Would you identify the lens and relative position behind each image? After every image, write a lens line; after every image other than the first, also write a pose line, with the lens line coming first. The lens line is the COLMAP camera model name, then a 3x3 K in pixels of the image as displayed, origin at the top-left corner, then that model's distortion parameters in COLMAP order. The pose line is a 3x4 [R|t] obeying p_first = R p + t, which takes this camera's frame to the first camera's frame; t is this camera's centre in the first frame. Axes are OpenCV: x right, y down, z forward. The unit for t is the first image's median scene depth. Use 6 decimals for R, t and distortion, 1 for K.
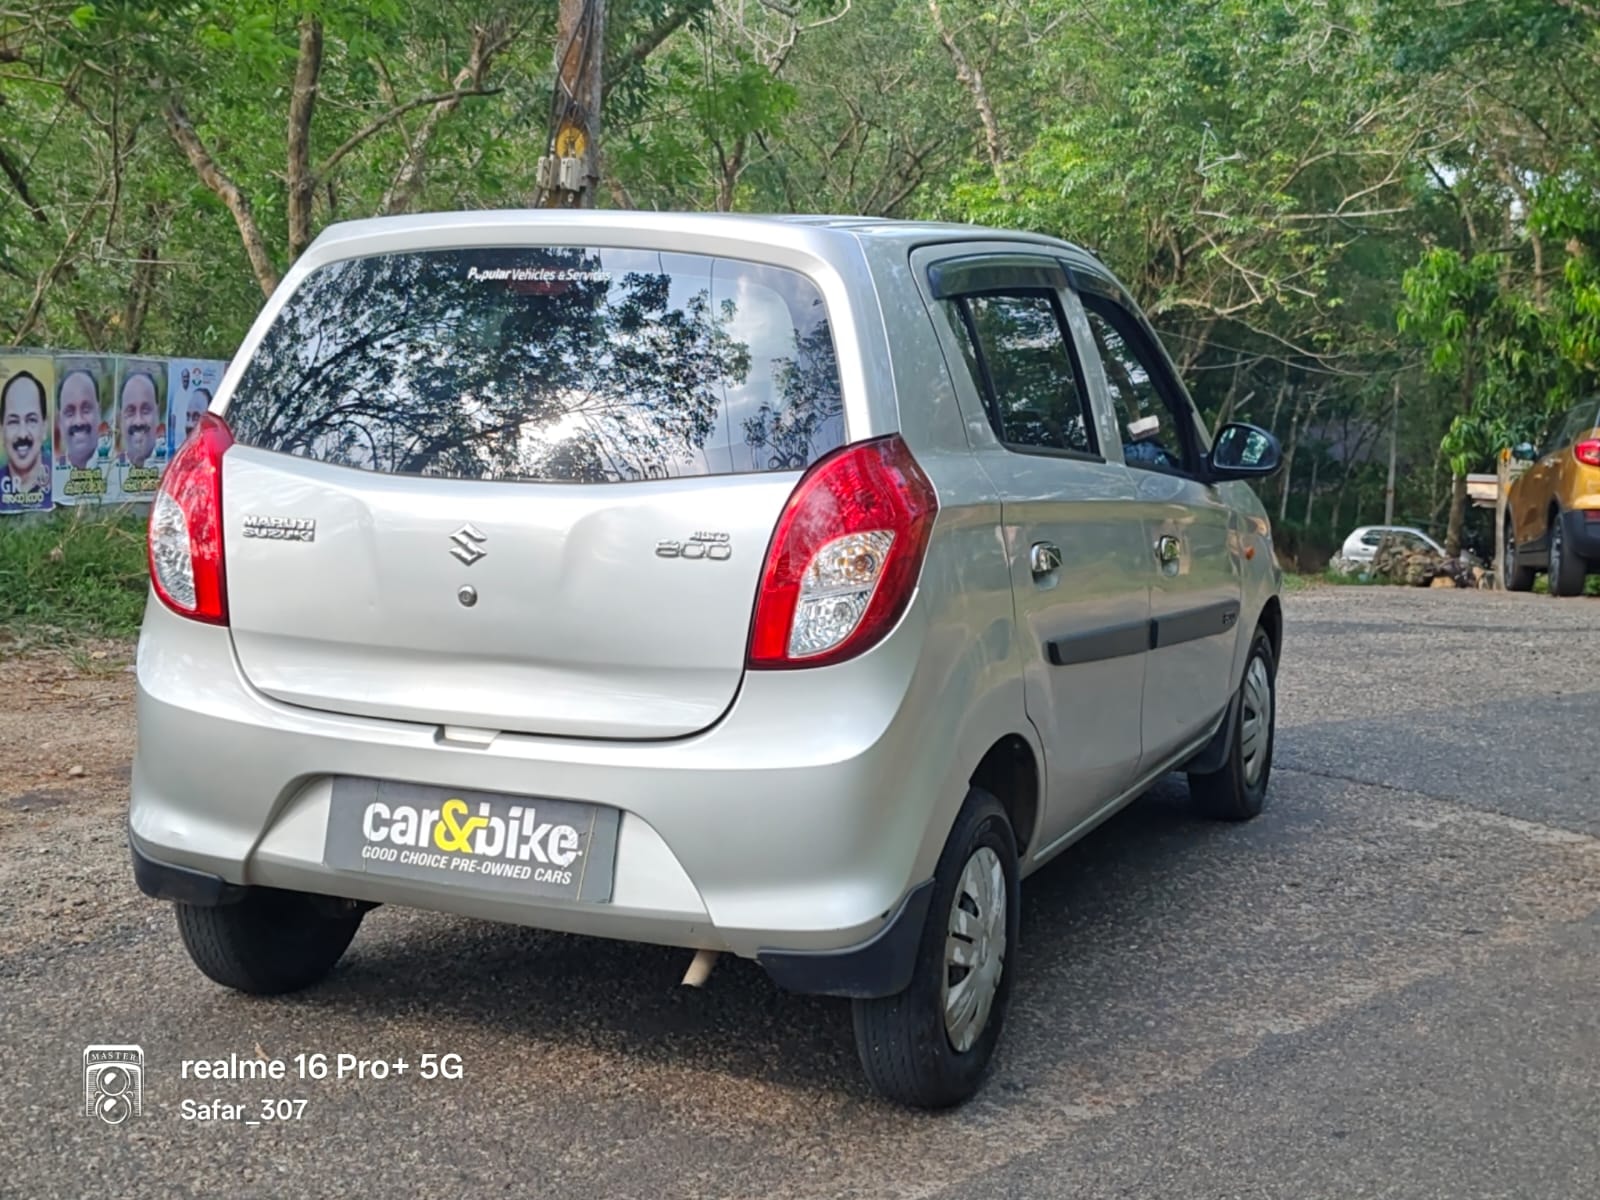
lens RADIAL K [[2321.0, 0, 799.2], [0, 2321.0, 587.9], [0, 0, 1]] dist [0.024479, 0.000000]
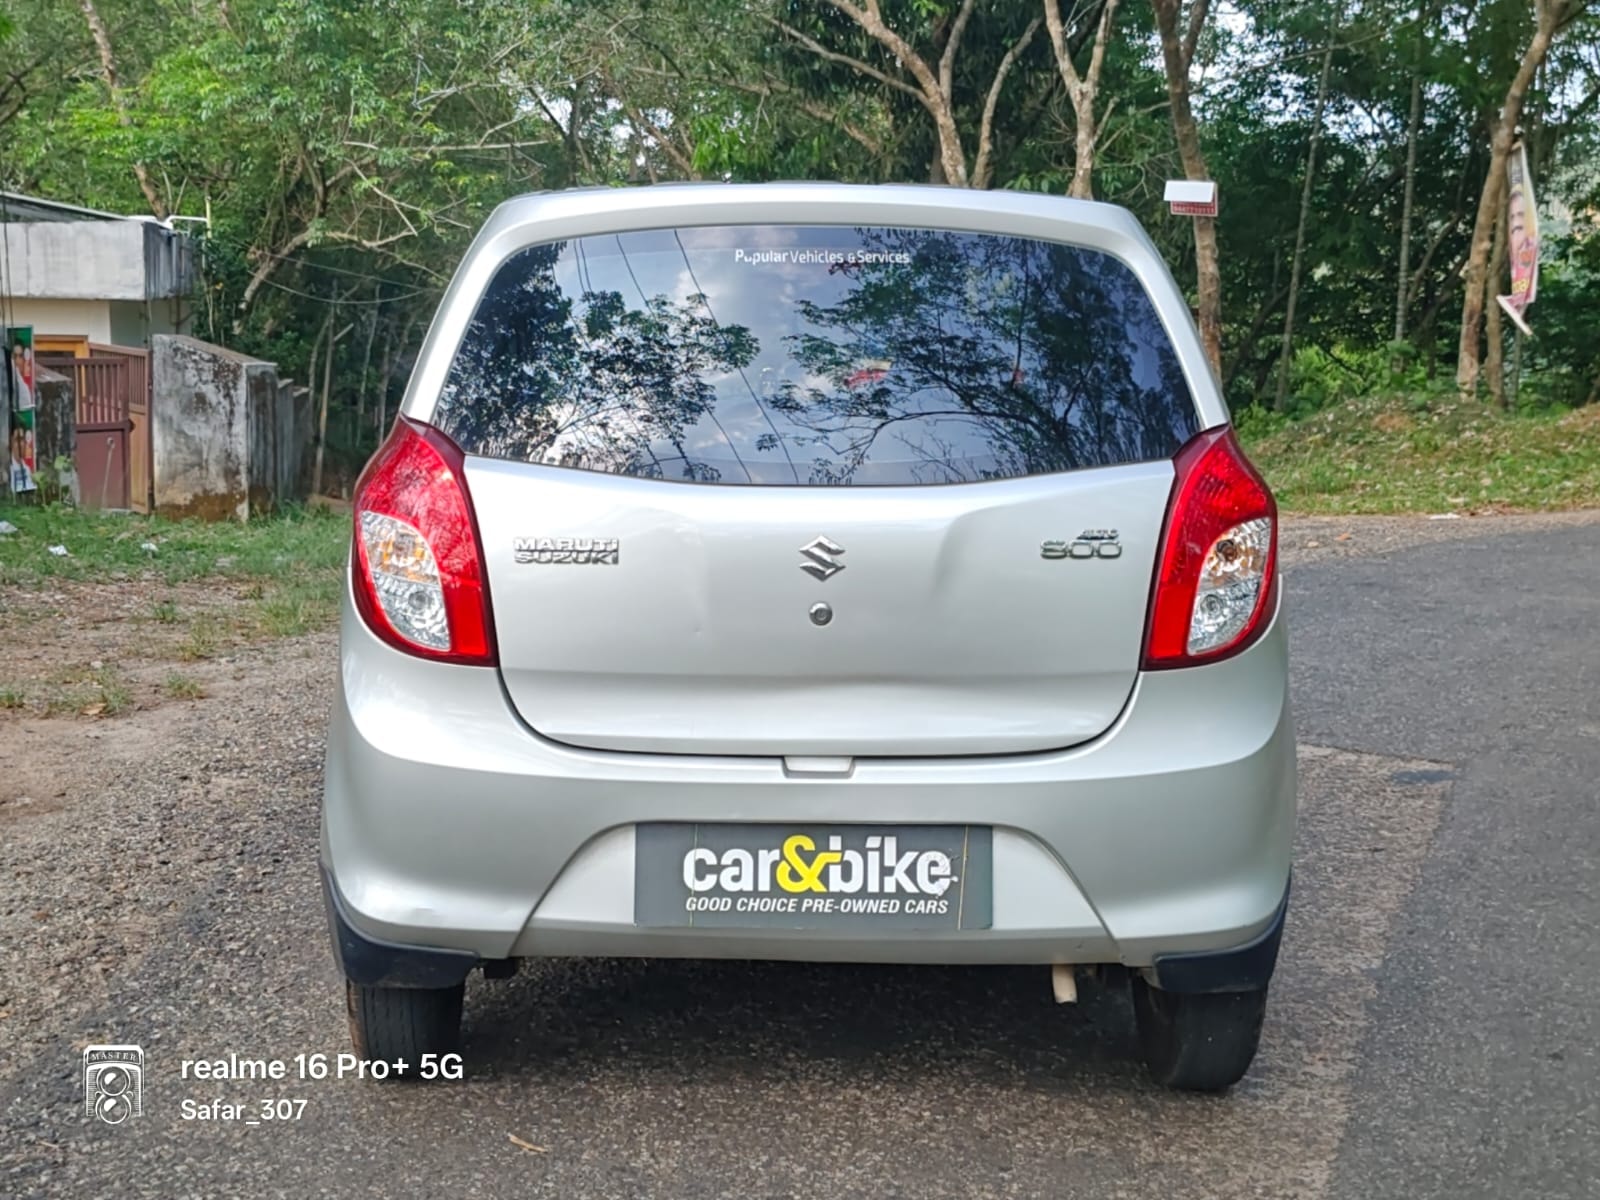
lens RADIAL K [[2321.0, 0, 806.7], [0, 2321.0, 587.1], [0, 0, 1]] dist [0.024479, 0.000000]
pose [[0.916685, -0.067864, 0.393805, -0.494413], [0.055786, 0.997557, 0.042051, -0.044550], [-0.395697, -0.016579, 0.918231, 0.159330]]
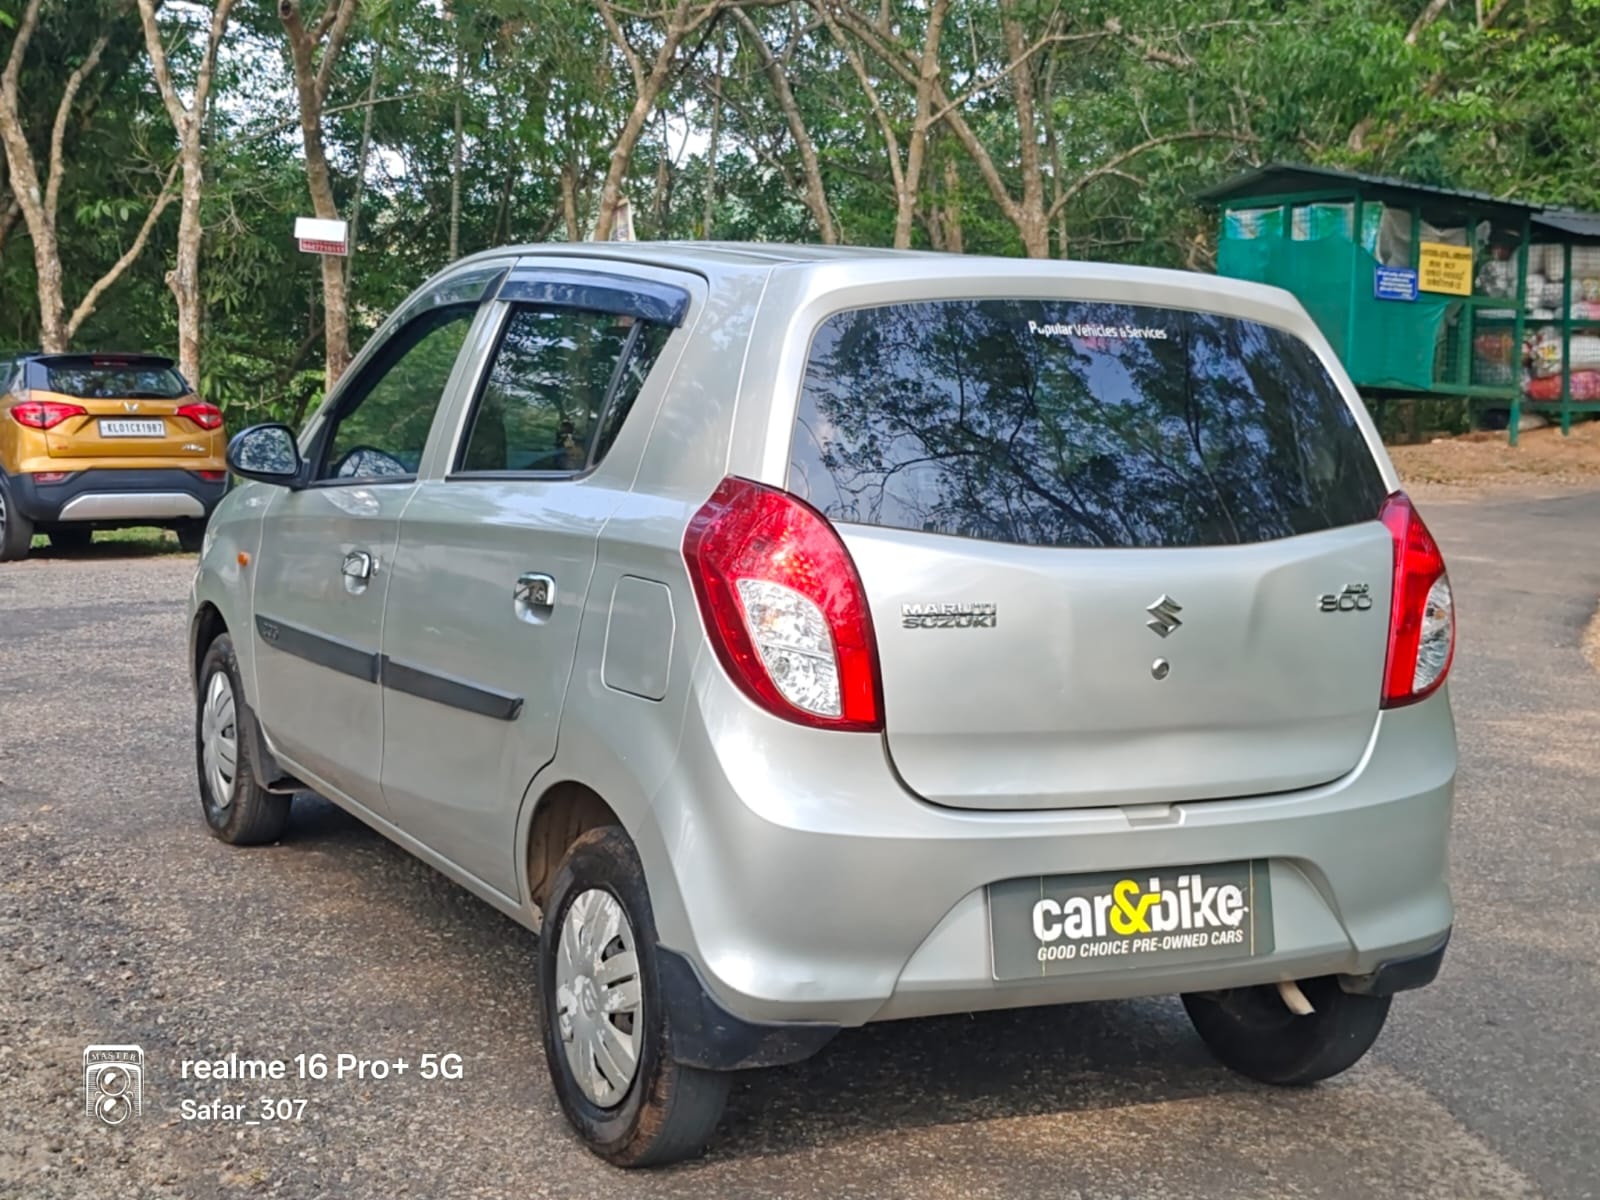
lens RADIAL K [[2321.0, 0, 803.0], [0, 2321.0, 599.7], [0, 0, 1]] dist [0.024479, 0.000000]
pose [[0.648287, -0.081660, 0.757005, -0.945541], [0.056966, 0.996647, 0.058726, -0.088183], [-0.759262, 0.005052, 0.650765, 0.470817]]
